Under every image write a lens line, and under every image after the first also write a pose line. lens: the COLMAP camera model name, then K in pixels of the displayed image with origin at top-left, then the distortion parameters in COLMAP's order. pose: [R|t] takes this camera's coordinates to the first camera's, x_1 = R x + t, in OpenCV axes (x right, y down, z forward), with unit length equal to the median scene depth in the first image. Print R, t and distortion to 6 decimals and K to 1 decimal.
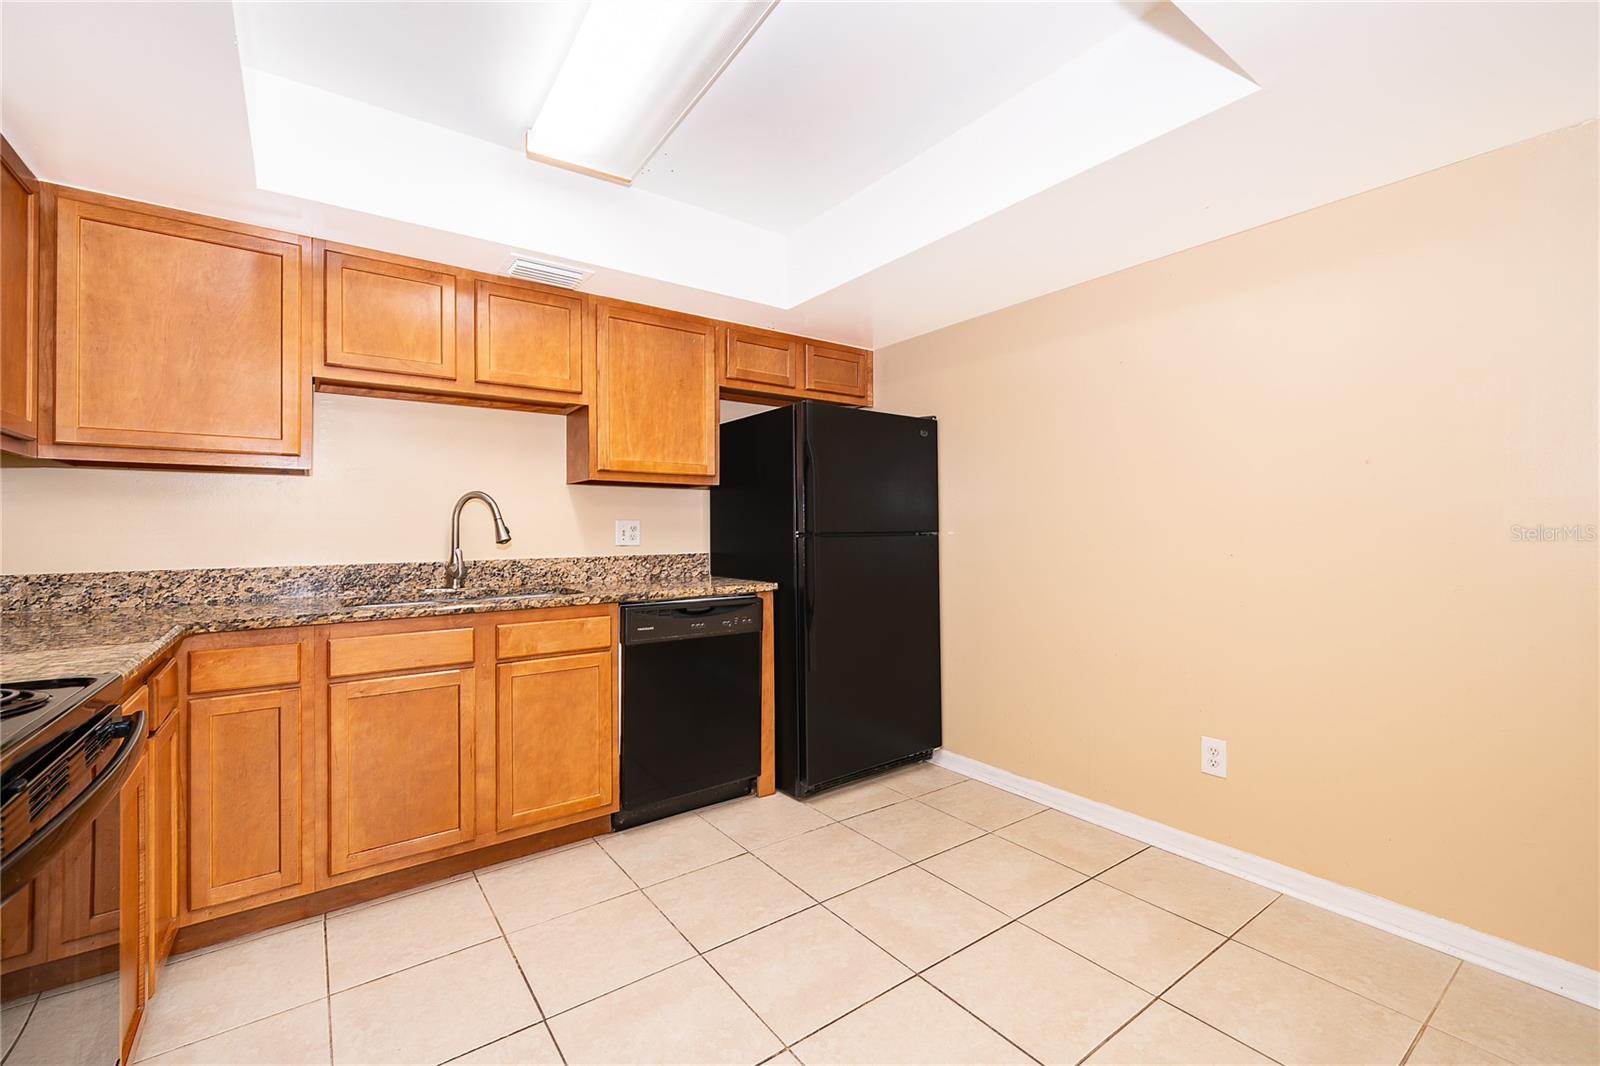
lens RADIAL K [[675.4, 0, 801.8], [0, 675.4, 525.3], [0, 0, 1]] dist [-0.001362, 0.000054]
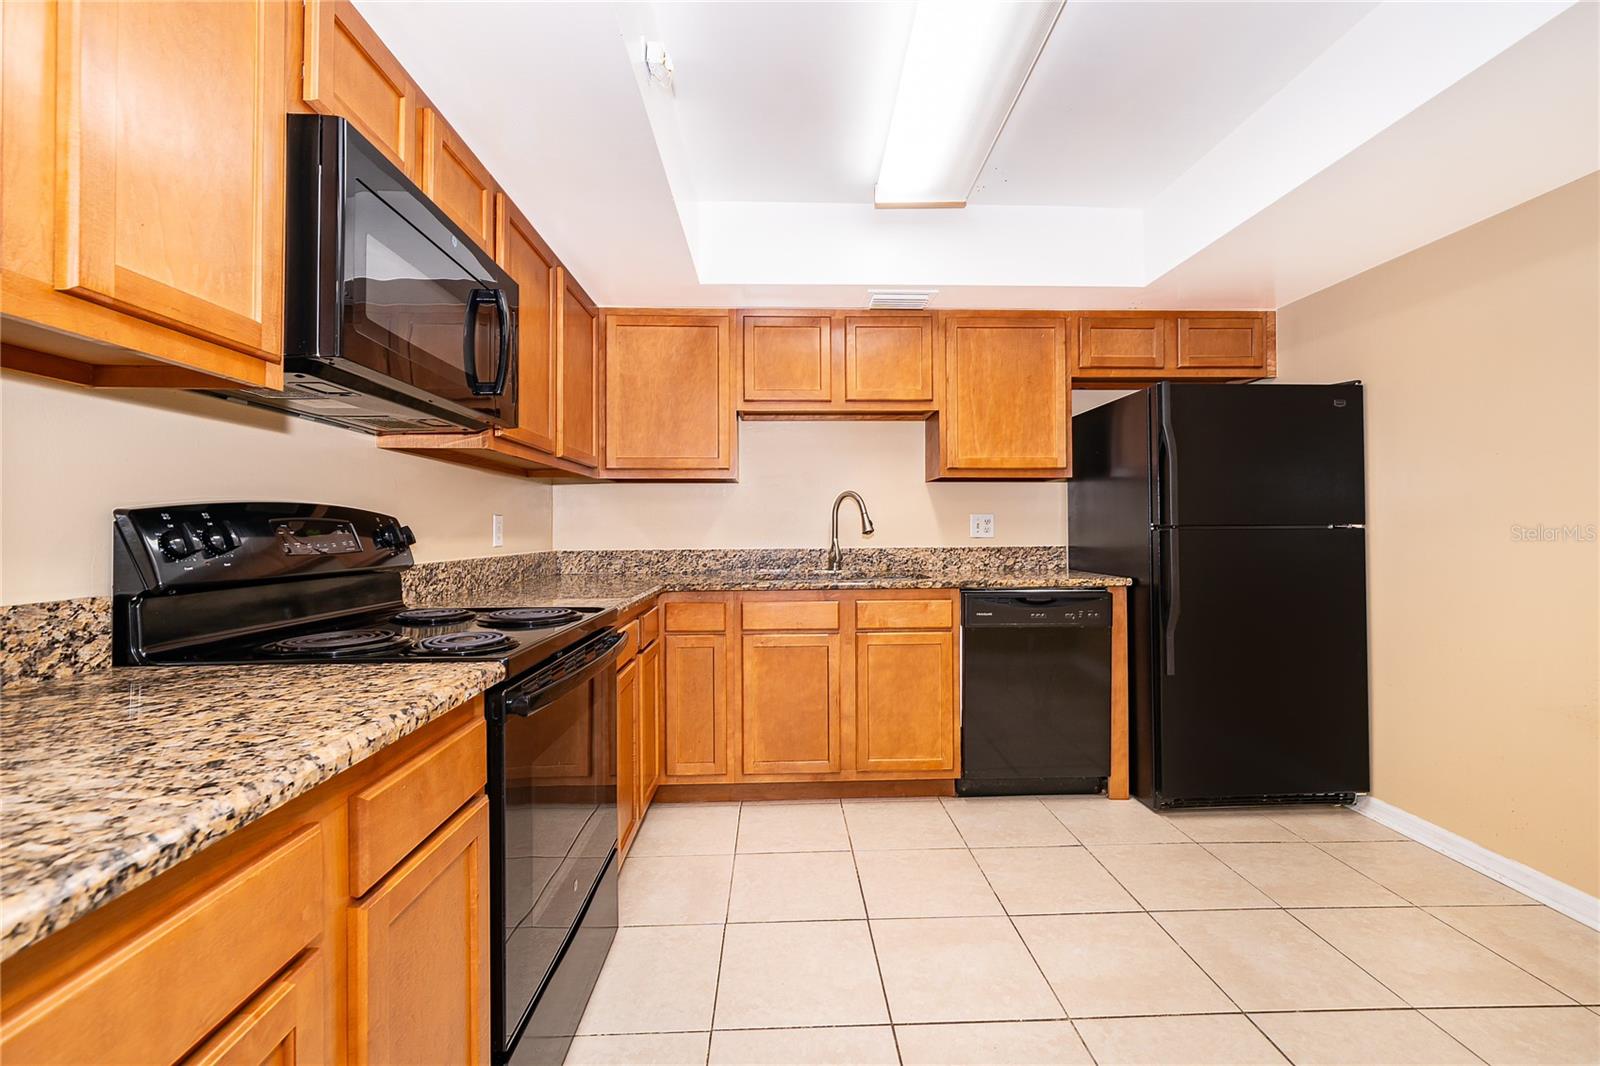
lens RADIAL K [[675.4, 0, 801.8], [0, 675.4, 525.3], [0, 0, 1]] dist [-0.001362, 0.000054]
pose [[0.825577, -0.001280, -0.564288, 0.136772], [0.004412, 0.999982, 0.004187, 0.006120], [0.564272, -0.005946, 0.825567, -0.050516]]
